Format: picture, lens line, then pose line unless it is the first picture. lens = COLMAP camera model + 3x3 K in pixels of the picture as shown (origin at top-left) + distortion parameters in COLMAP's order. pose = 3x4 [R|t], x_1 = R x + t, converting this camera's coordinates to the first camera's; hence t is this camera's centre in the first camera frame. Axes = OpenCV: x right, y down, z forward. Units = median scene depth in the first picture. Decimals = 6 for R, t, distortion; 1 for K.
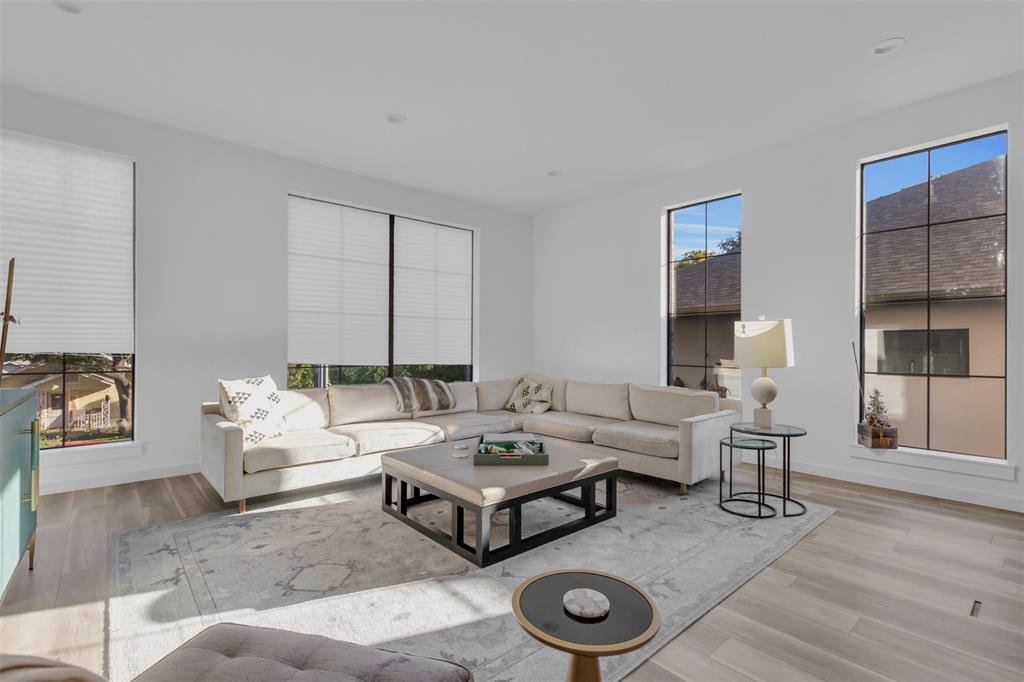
lens RADIAL K [[471.0, 0, 510.4], [0, 471.0, 343.8], [0, 0, 1]] dist [0.002666, -0.001067]
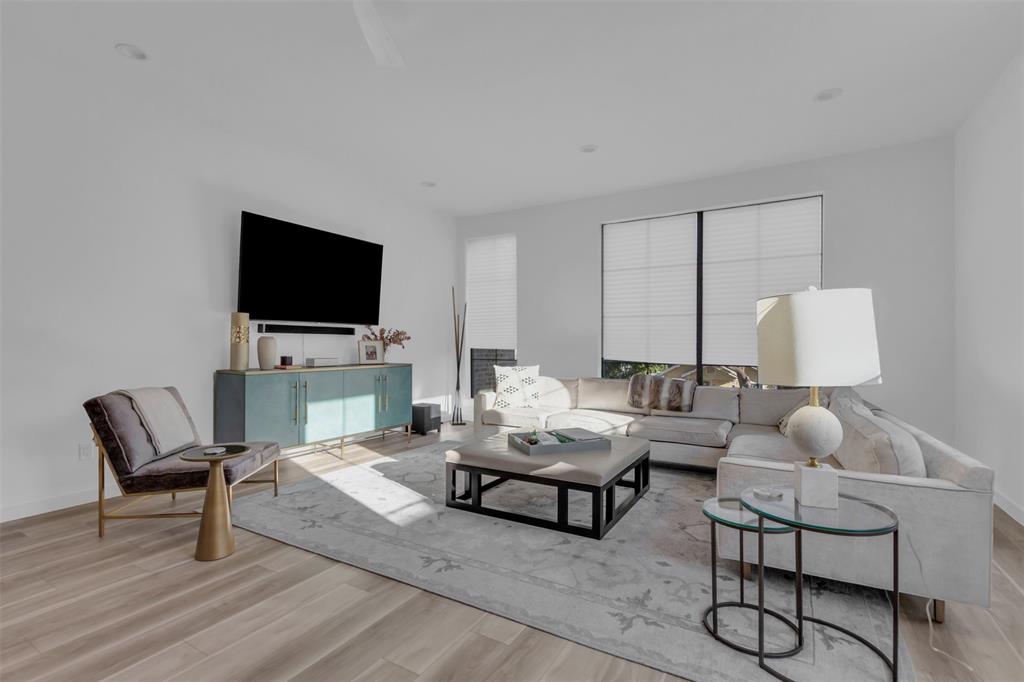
lens RADIAL K [[471.0, 0, 511.1], [0, 471.0, 344.0], [0, 0, 1]] dist [0.002666, -0.001067]
pose [[0.321722, -0.000638, -0.946834, 0.885315], [0.002735, 0.999996, 0.000255, 0.001039], [0.946830, -0.002671, 0.321723, 0.498986]]
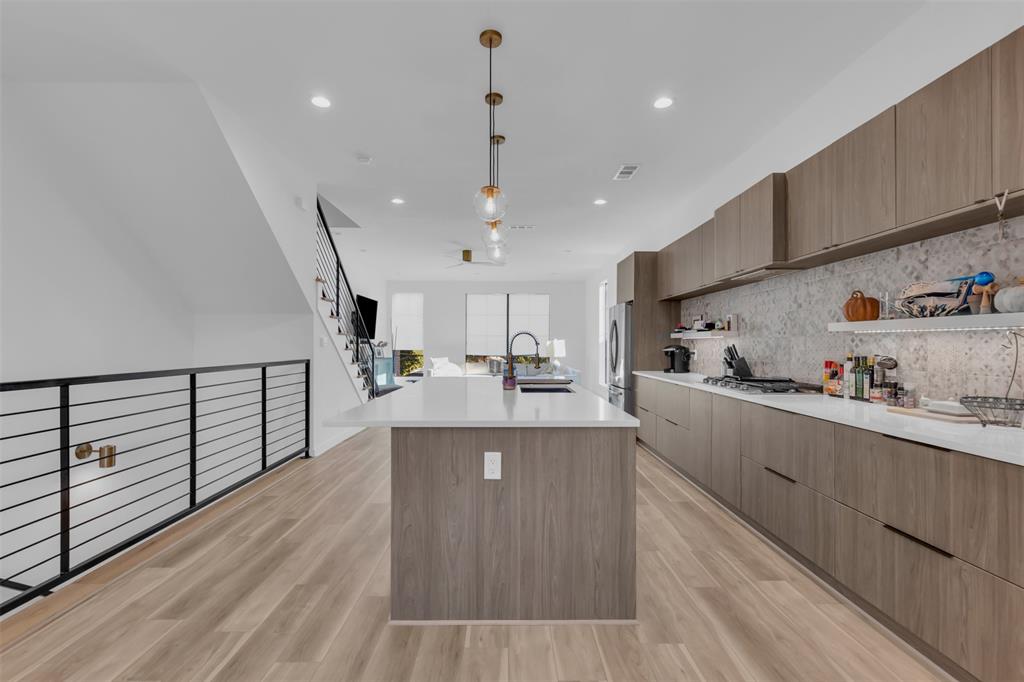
lens RADIAL K [[471.0, 0, 510.9], [0, 471.0, 342.9], [0, 0, 1]] dist [0.002666, -0.001067]
pose [[0.764309, -0.000791, -0.644849, 2.095388], [0.000091, 0.999999, -0.001119, -0.034044], [0.644850, 0.000796, 0.764309, -1.318234]]
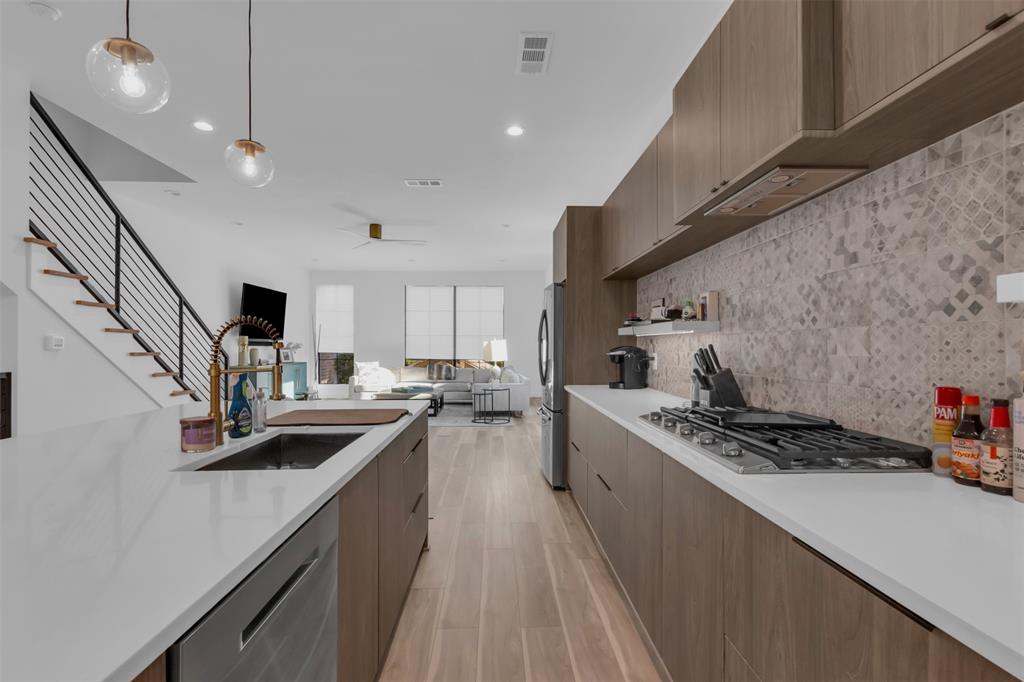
lens RADIAL K [[471.0, 0, 508.5], [0, 471.0, 341.7], [0, 0, 1]] dist [0.002666, -0.001067]
pose [[0.776316, -0.006294, -0.630312, 1.942705], [0.003799, 0.999979, -0.005307, -0.033143], [0.630332, 0.001725, 0.776324, -0.695753]]
